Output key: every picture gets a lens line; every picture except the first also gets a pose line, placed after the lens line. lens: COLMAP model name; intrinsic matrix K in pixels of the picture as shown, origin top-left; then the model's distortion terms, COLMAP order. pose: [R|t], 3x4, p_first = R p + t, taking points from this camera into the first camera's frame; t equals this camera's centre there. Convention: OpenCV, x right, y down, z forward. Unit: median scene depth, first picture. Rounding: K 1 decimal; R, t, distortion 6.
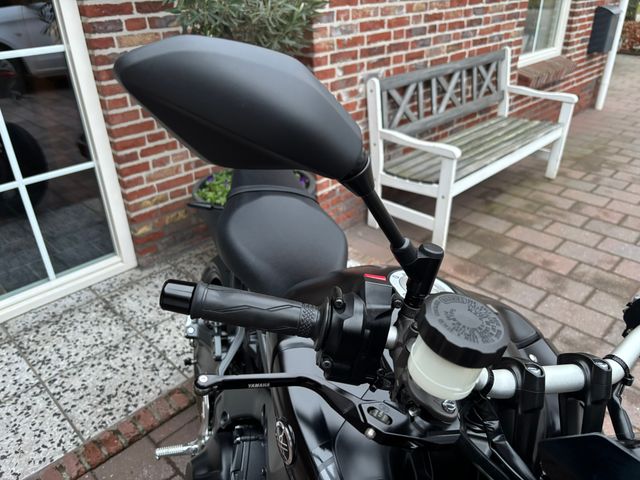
lens RADIAL K [[491.7, 0, 332.7], [0, 491.7, 236.2], [0, 0, 1]] dist [0.039958, -0.049275]
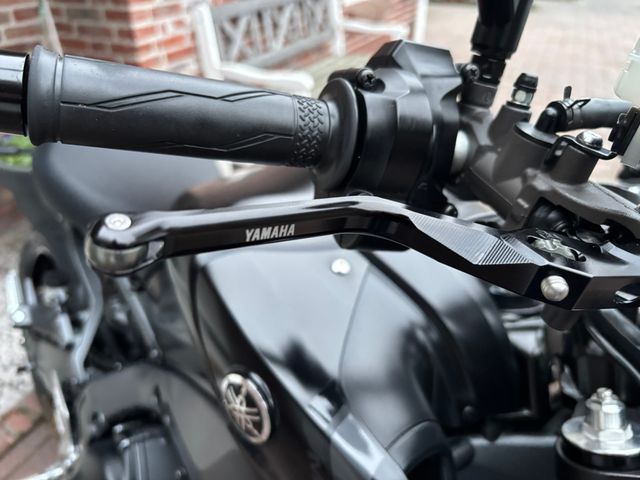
lens RADIAL K [[506.9, 0, 319.4], [0, 506.9, 235.6], [0, 0, 1]] dist [-0.030961, 0.002057]
pose [[0.944697, -0.157163, 0.287833, -0.036293], [0.144508, 0.987377, 0.064840, 0.046562], [-0.294390, -0.019660, 0.955483, 0.101018]]
